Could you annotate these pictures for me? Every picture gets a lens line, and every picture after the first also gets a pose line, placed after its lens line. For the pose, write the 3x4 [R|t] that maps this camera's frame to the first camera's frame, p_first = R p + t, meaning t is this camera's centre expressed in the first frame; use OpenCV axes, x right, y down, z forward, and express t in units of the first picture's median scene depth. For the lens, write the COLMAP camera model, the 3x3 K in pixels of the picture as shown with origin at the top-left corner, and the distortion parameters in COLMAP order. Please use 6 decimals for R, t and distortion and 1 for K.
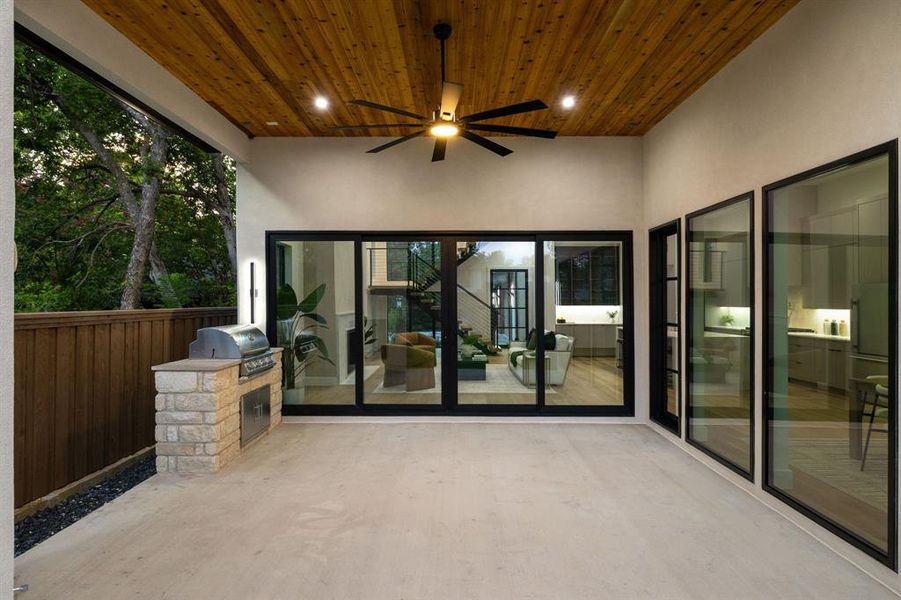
lens RADIAL K [[477.4, 0, 424.1], [0, 477.4, 300.7], [0, 0, 1]] dist [-0.000291, 0.001180]
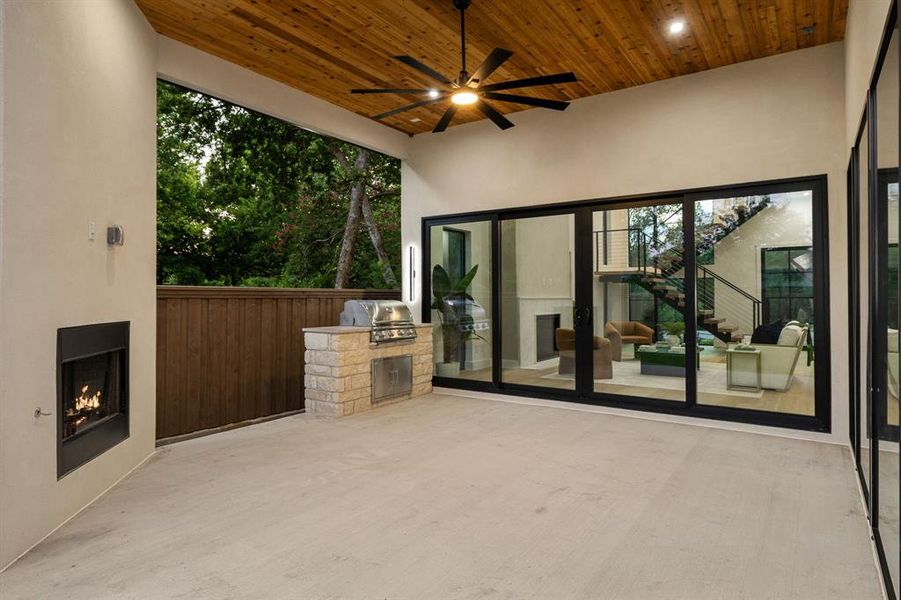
lens RADIAL K [[499.1, 0, 443.3], [0, 499.1, 294.7], [0, 0, 1]] dist [-0.003712, 0.000240]
pose [[0.841772, -0.000448, -0.539833, 0.425364], [-0.002721, 0.999983, -0.005074, 0.048347], [0.539827, 0.005740, 0.841757, 0.067842]]
